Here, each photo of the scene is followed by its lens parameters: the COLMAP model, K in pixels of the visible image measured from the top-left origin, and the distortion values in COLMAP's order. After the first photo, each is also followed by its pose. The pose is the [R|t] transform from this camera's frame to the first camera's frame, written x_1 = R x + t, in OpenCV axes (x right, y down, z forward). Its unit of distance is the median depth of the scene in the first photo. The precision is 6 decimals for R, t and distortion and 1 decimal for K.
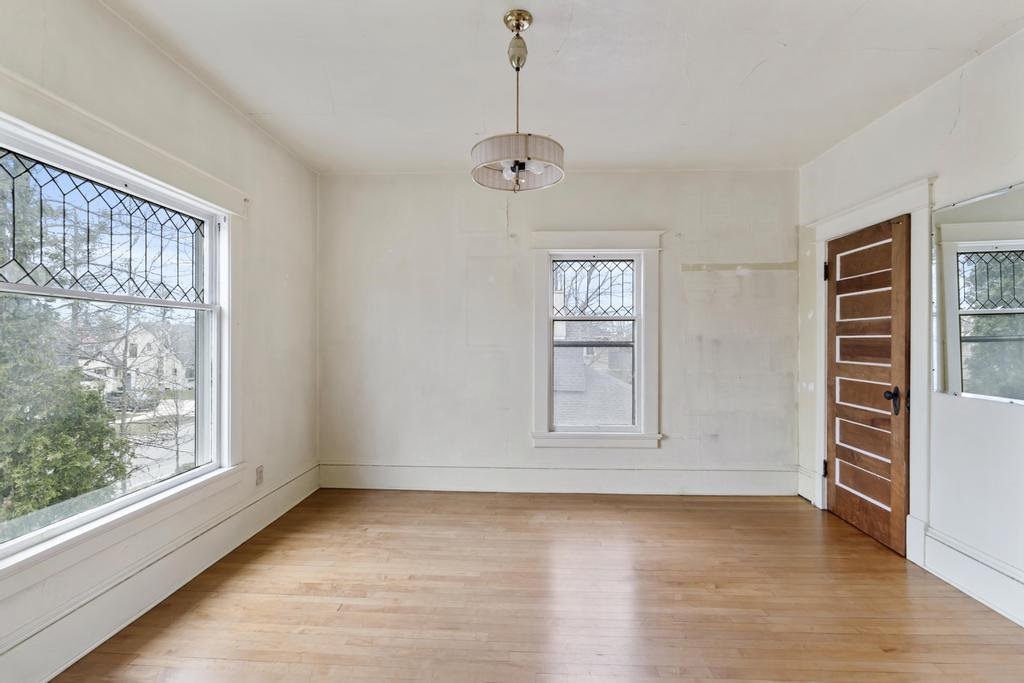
lens RADIAL K [[455.1, 0, 498.0], [0, 455.1, 334.6], [0, 0, 1]] dist [-0.006504, 0.000447]
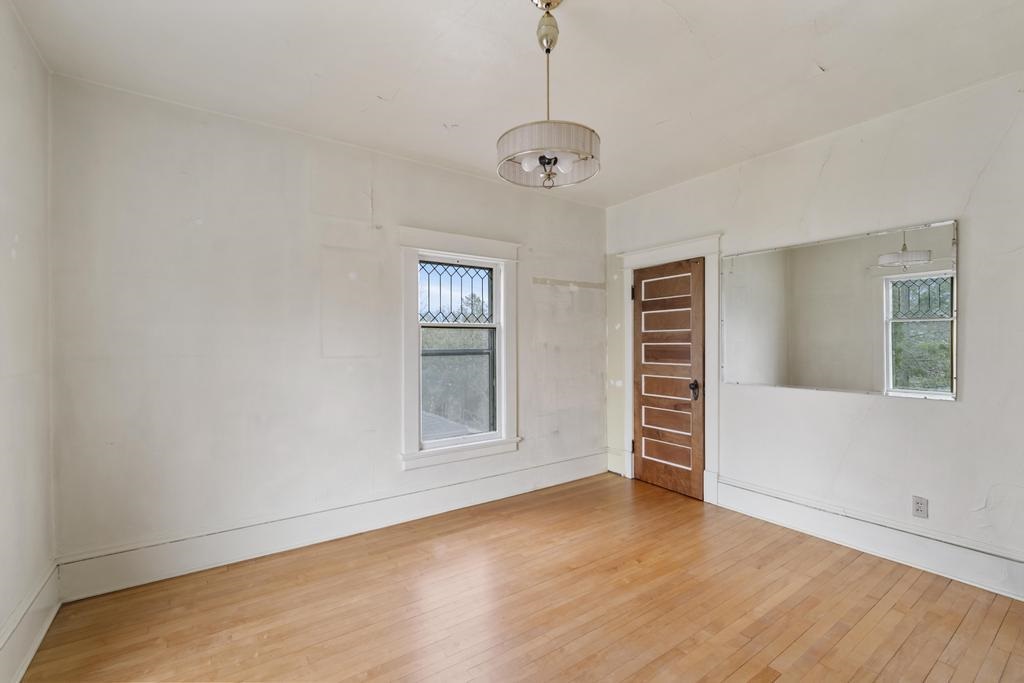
lens RADIAL K [[455.1, 0, 510.0], [0, 455.1, 340.7], [0, 0, 1]] dist [-0.006504, 0.000447]
pose [[0.783871, -0.002602, 0.620919, -0.347705], [-0.000070, 0.999991, 0.004279, -0.009452], [-0.620924, -0.003397, 0.783863, 0.206968]]
